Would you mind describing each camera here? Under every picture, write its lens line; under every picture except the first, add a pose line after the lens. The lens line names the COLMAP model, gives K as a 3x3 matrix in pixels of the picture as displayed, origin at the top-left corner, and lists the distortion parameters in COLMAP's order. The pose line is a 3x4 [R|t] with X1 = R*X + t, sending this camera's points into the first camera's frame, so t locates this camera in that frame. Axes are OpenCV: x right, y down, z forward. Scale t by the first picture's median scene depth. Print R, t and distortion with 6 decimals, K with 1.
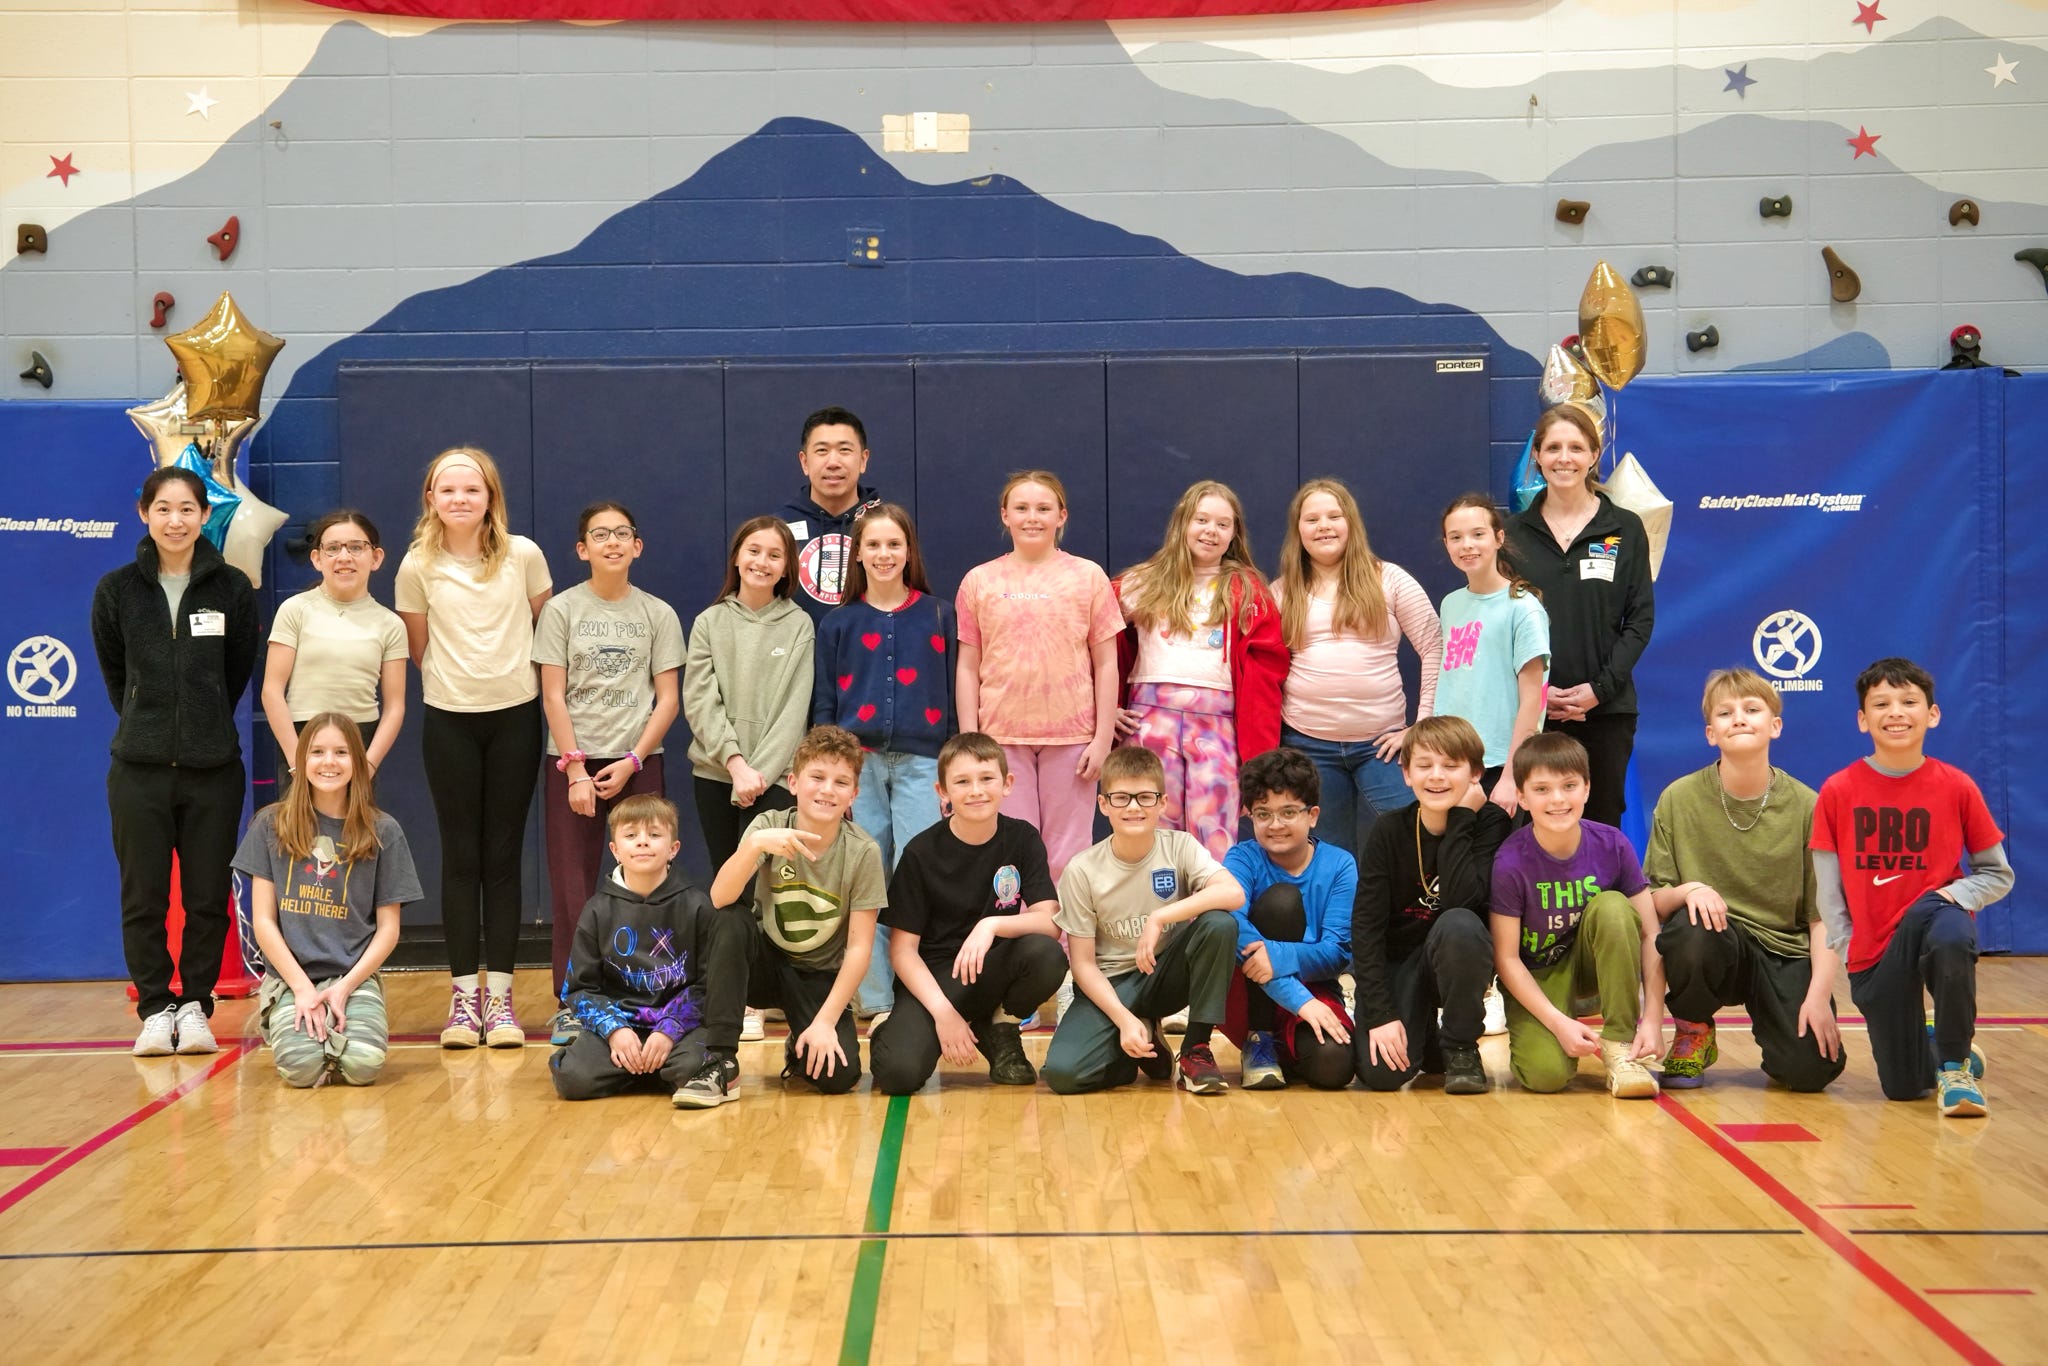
lens RADIAL K [[4325.3, 0, 1028.2], [0, 4325.3, 651.2], [0, 0, 1]] dist [0.292313, 0.000000]
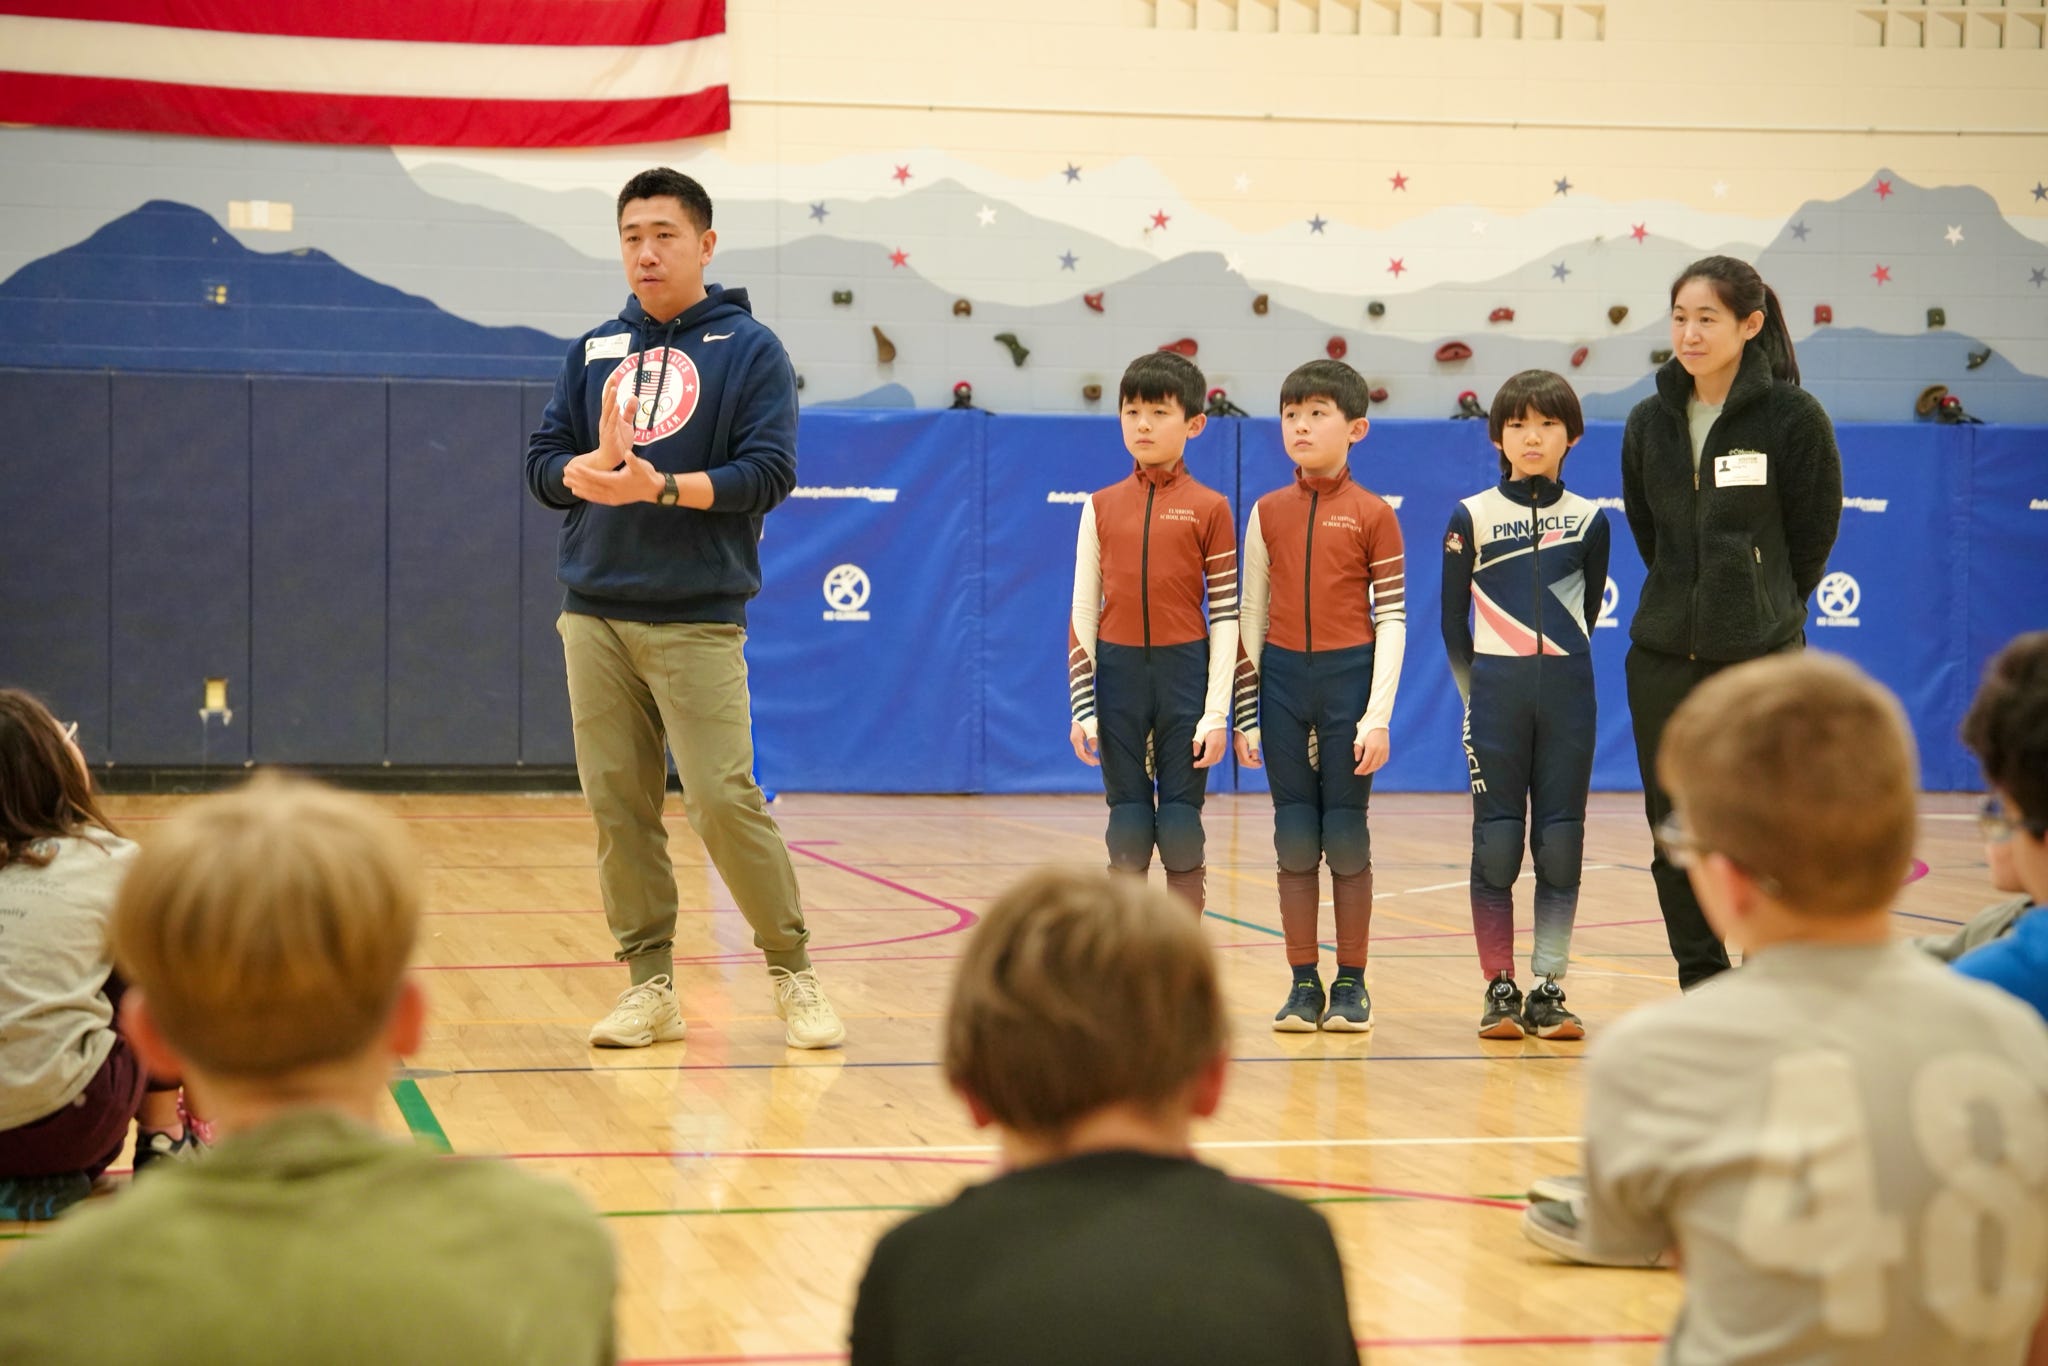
lens RADIAL K [[4325.3, 0, 1078.4], [0, 4325.3, 718.8], [0, 0, 1]] dist [0.292313, 0.000000]
pose [[0.972014, 0.015769, 0.234393, -0.097760], [-0.018273, 0.999797, 0.008516, 0.029181], [-0.234211, -0.012560, 0.972105, -0.471073]]
